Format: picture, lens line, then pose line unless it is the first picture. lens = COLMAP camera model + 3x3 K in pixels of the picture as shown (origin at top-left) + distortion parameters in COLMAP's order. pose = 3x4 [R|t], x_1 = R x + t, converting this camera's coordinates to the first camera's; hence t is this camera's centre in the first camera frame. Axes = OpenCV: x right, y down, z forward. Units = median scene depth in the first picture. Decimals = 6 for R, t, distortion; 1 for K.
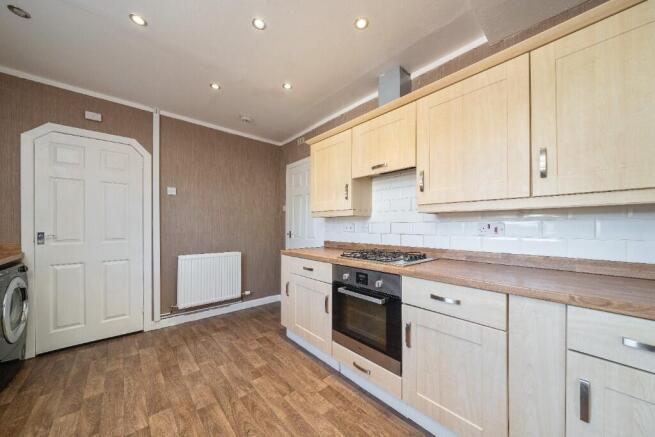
lens RADIAL K [[233.7, 0, 327.7], [0, 233.7, 222.8], [0, 0, 1]] dist [0.000972, 0.000094]
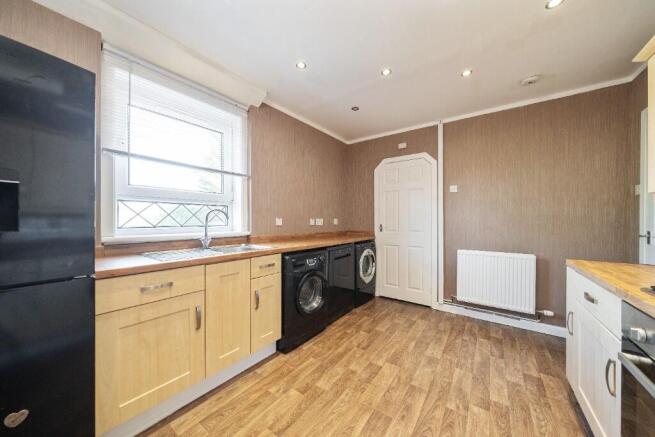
lens RADIAL K [[227.0, 0, 327.5], [0, 227.0, 218.5], [0, 0, 1]] dist [-0.000450, -0.000048]
pose [[0.216242, -0.010656, -0.976282, 0.271988], [0.009231, 0.999918, -0.008869, 0.005753], [0.976296, -0.007095, 0.216323, 0.237763]]
